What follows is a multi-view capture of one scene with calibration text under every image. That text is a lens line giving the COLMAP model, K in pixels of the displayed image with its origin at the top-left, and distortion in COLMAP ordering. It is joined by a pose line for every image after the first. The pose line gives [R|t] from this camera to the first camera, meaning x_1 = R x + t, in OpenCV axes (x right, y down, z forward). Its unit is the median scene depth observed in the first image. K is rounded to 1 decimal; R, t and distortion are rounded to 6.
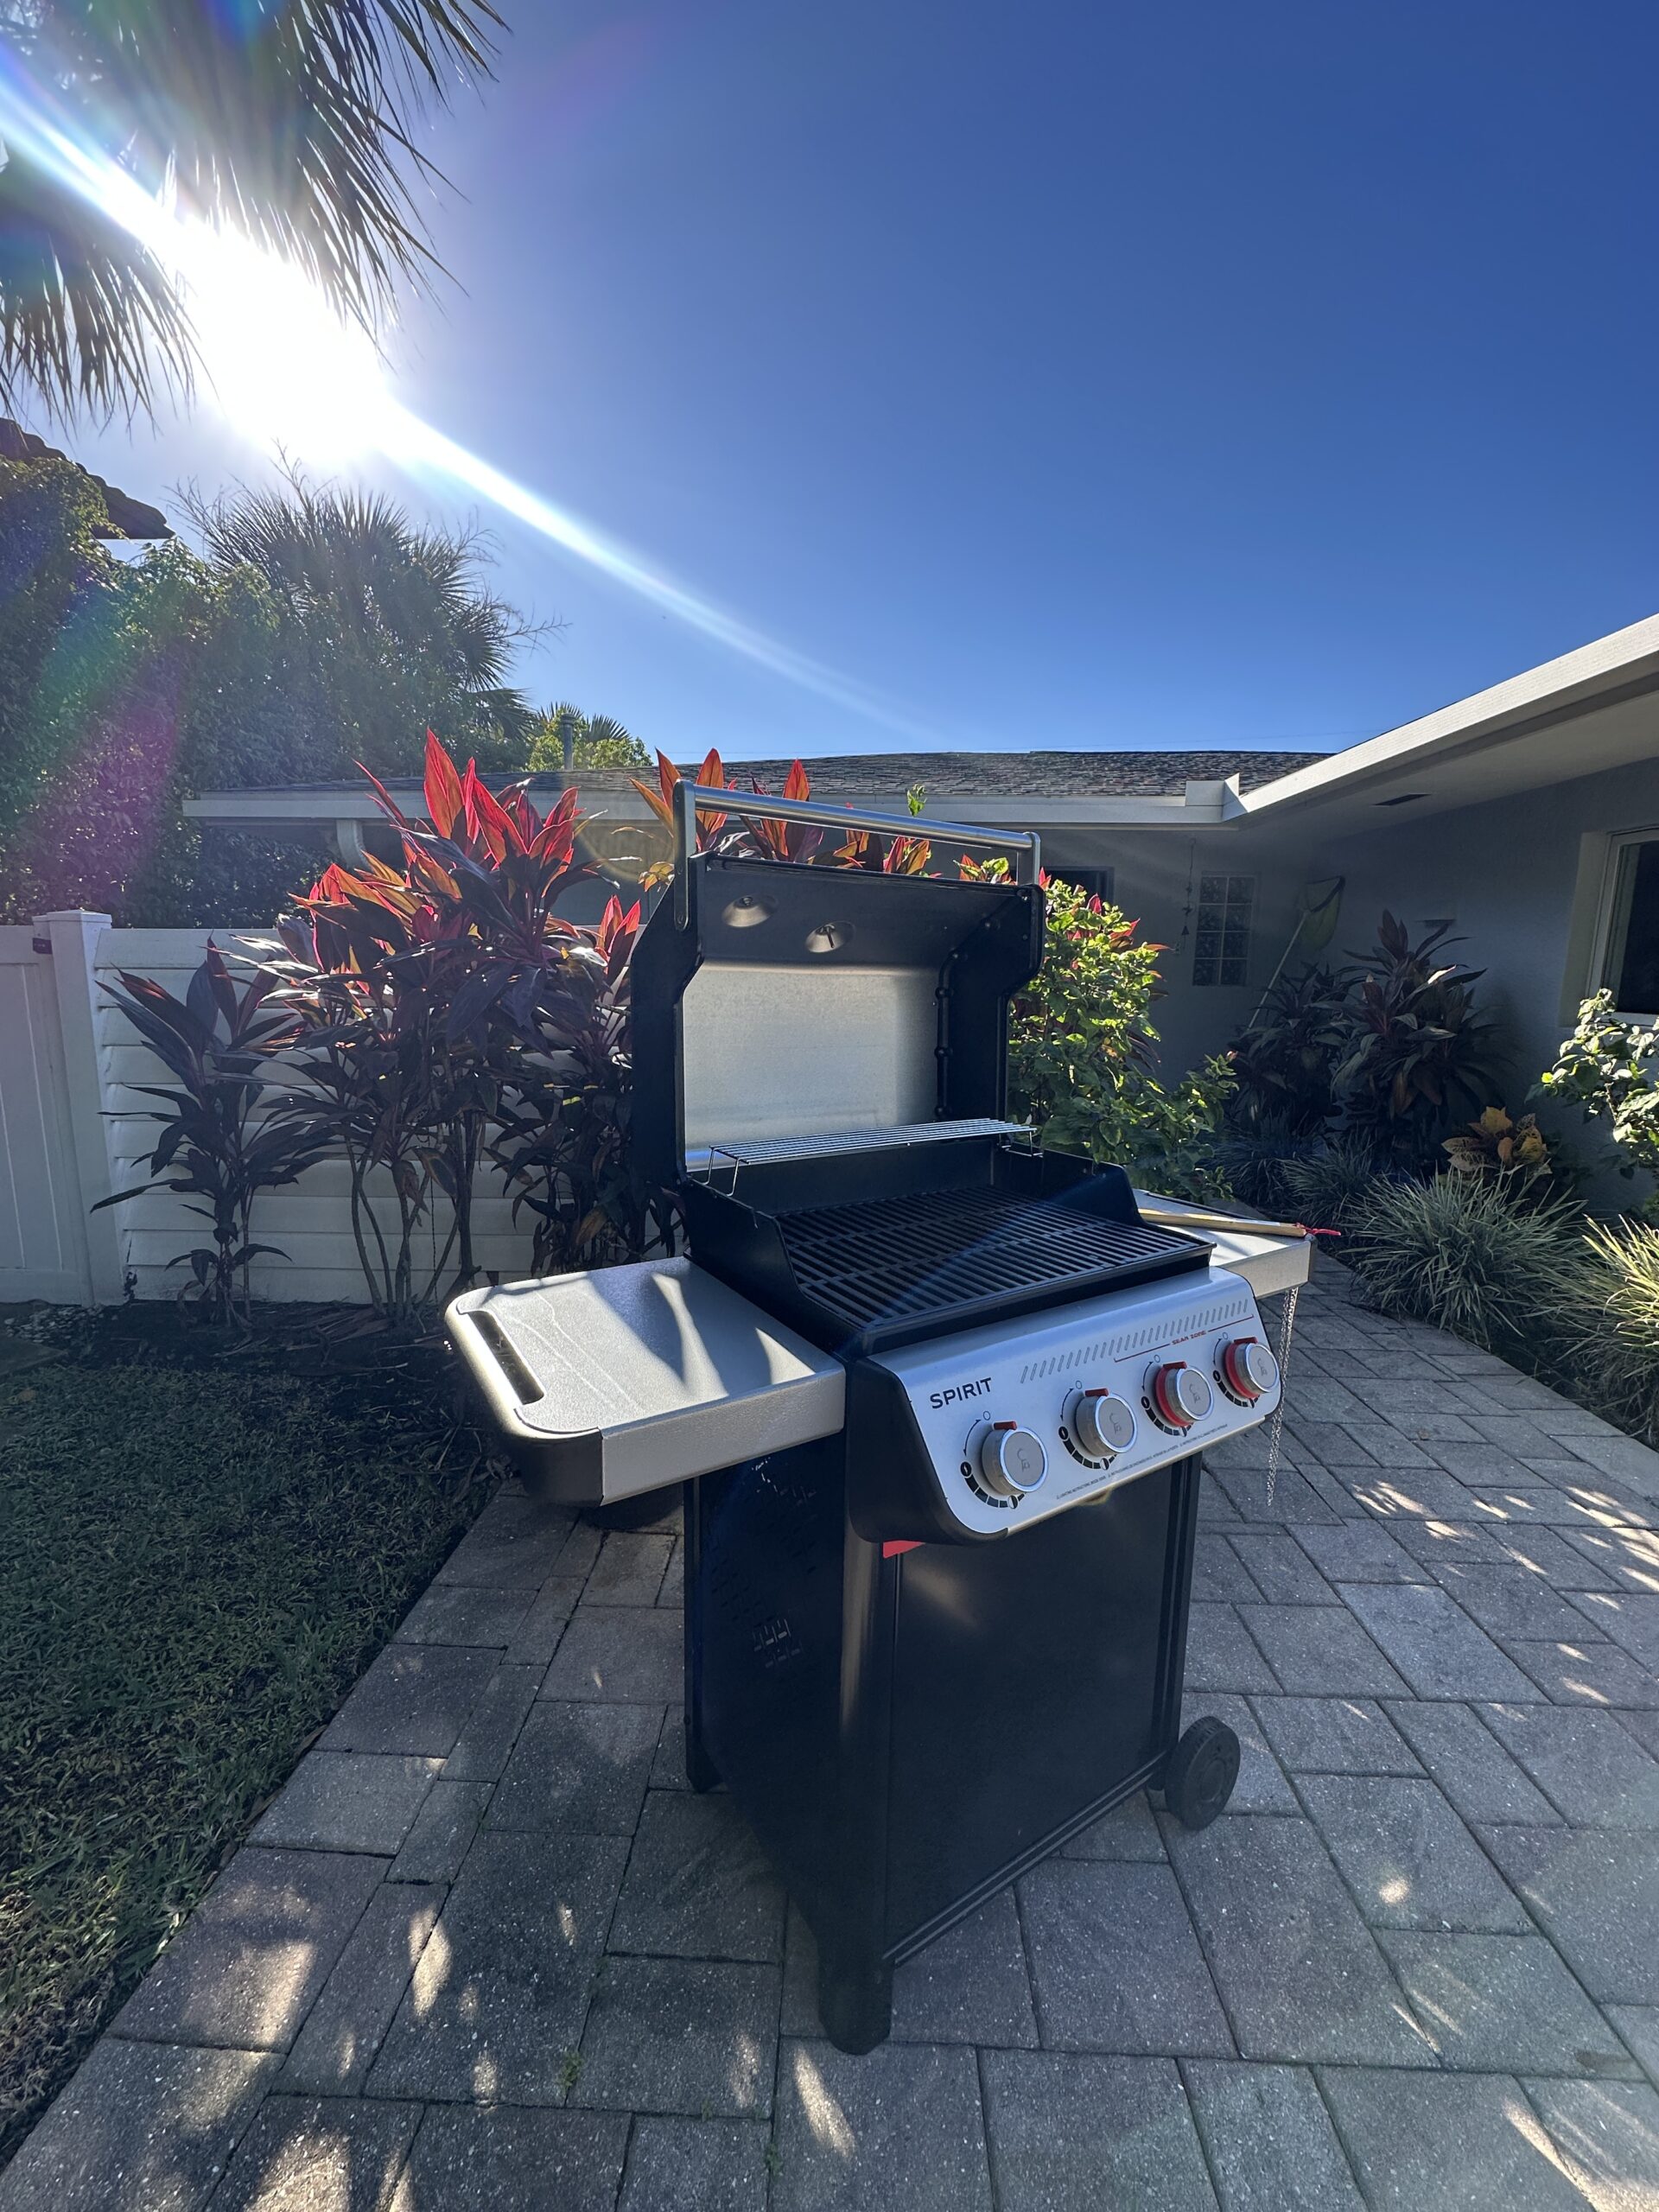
lens RADIAL K [[880.8, 0, 822.4], [0, 880.8, 1102.0], [0, 0, 1]] dist [-0.002608, 0.000038]
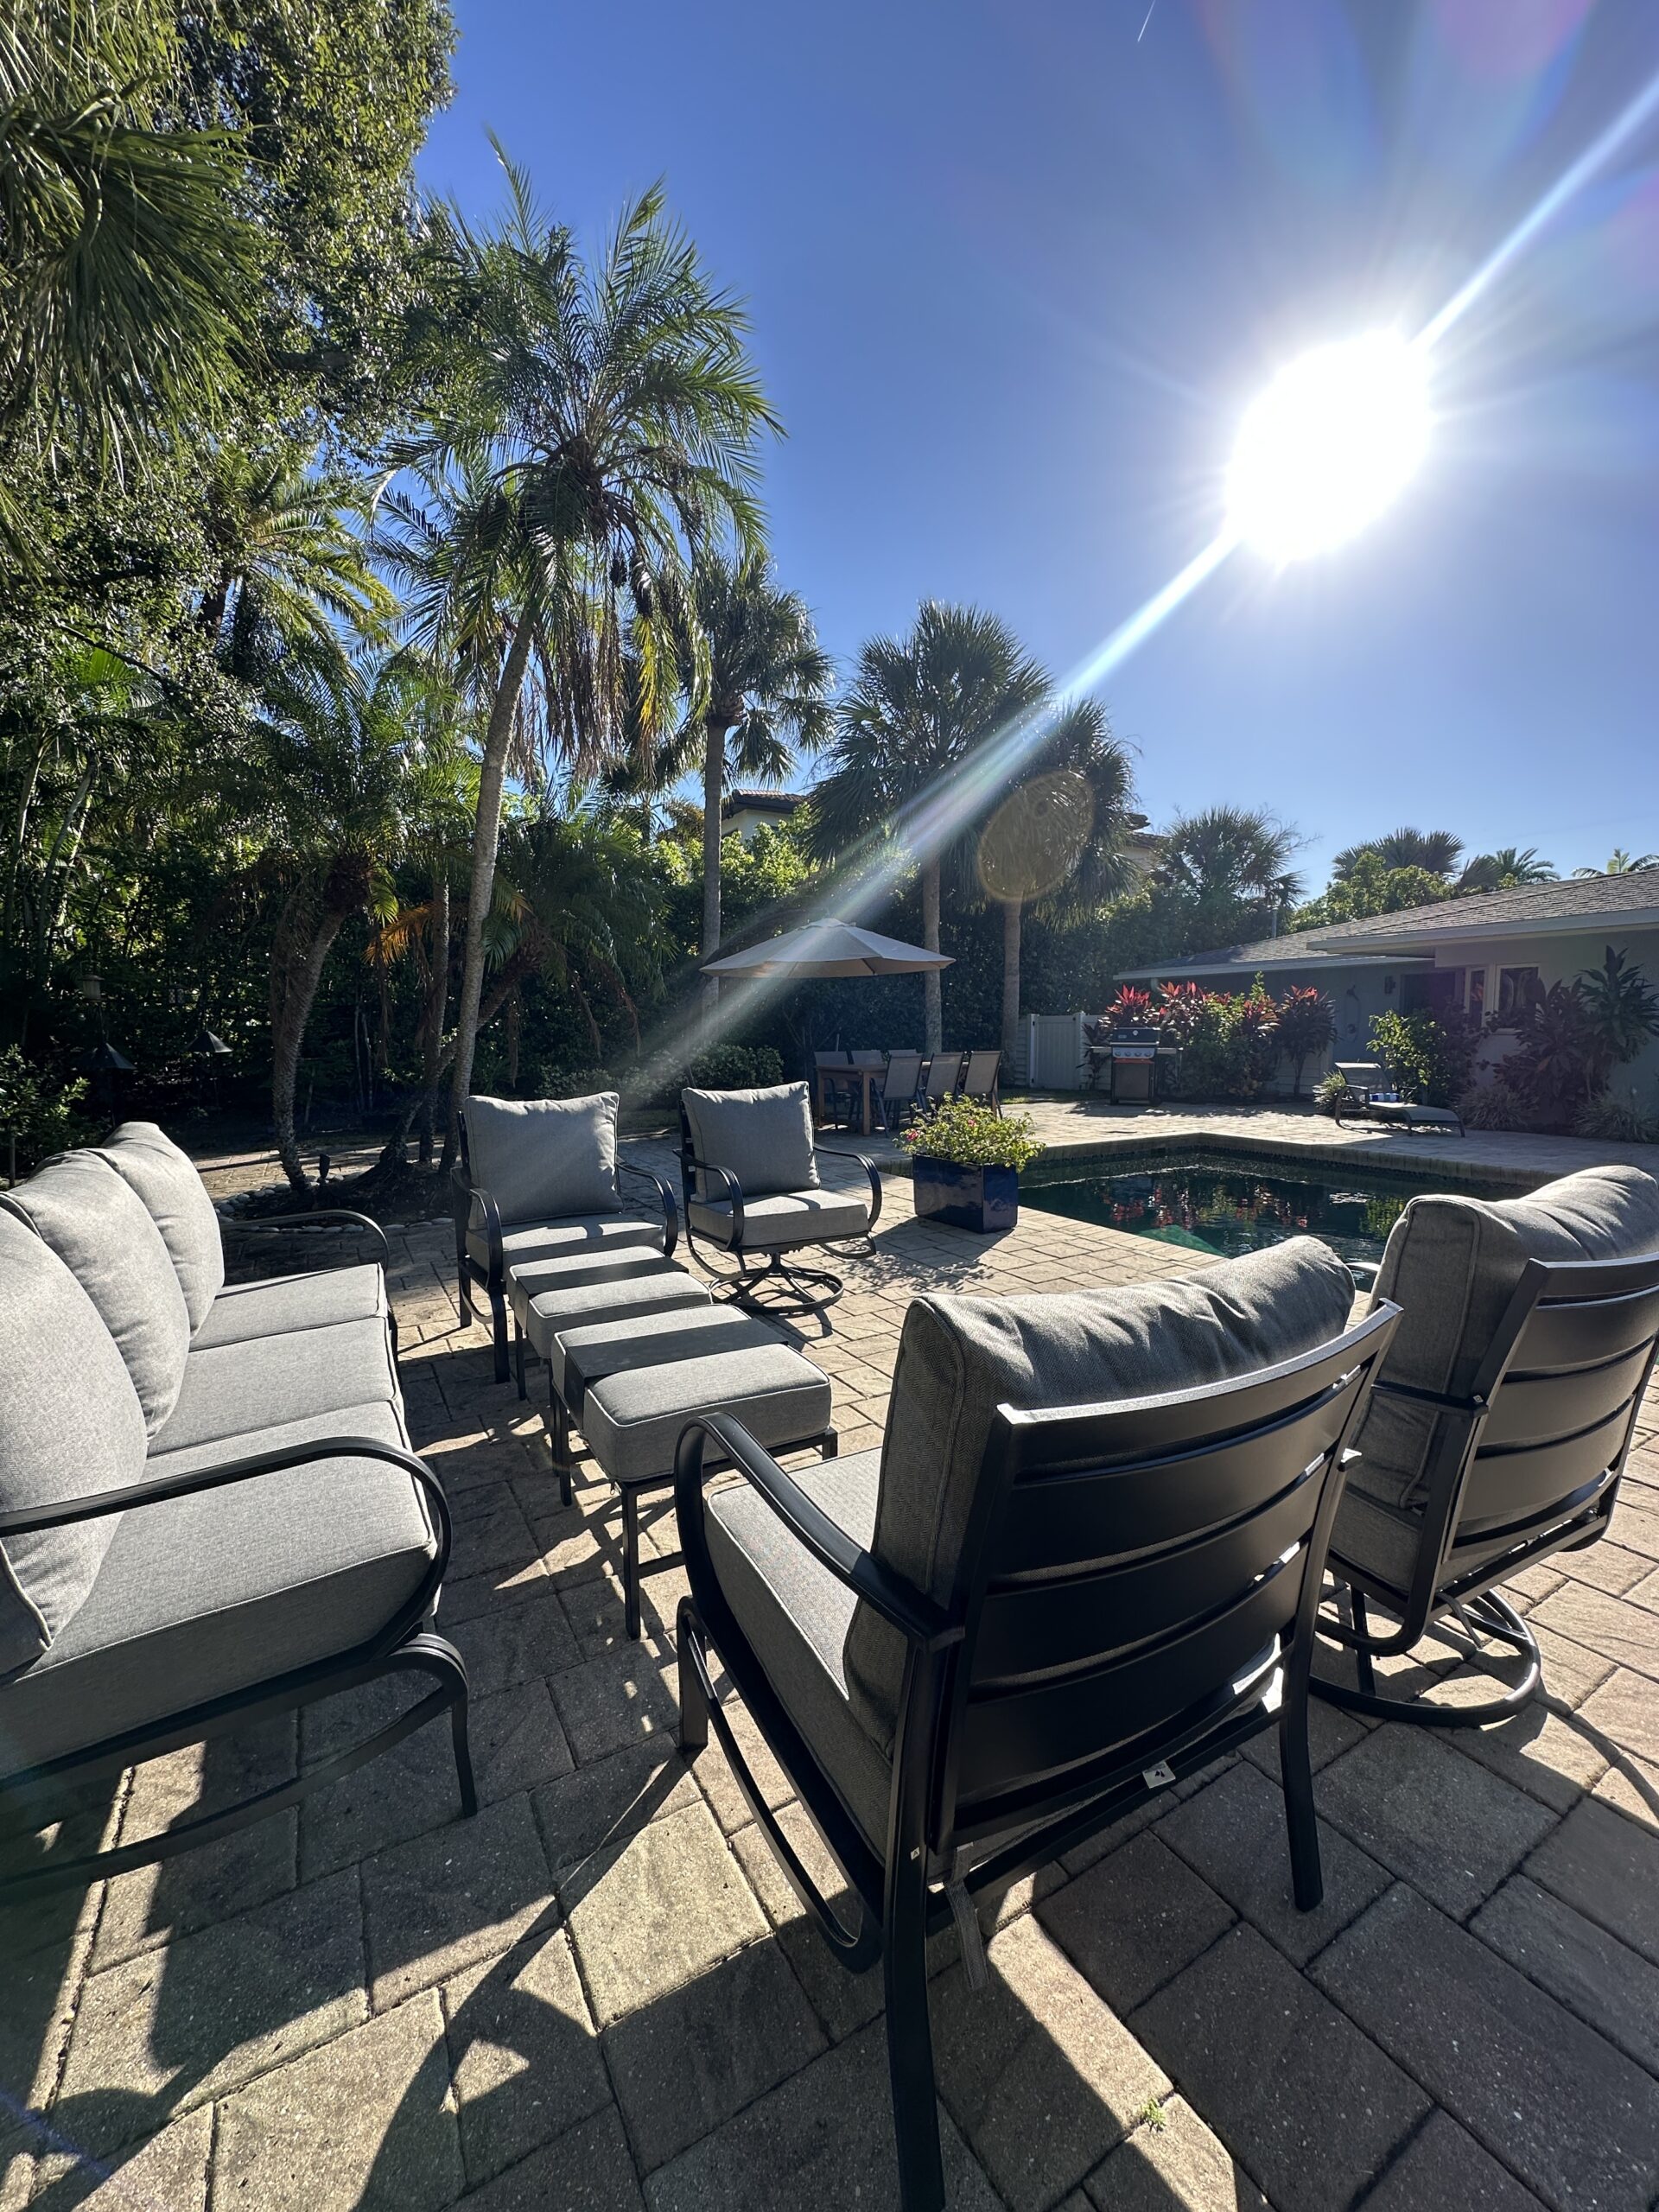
lens RADIAL K [[880.8, 0, 838.0], [0, 880.8, 1104.4], [0, 0, 1]] dist [-0.002608, 0.000038]
pose [[0.532814, 0.055313, -0.844423, 3.040032], [-0.108921, 0.994044, -0.003613, 0.540923], [0.839194, 0.093900, 0.535665, -3.177508]]
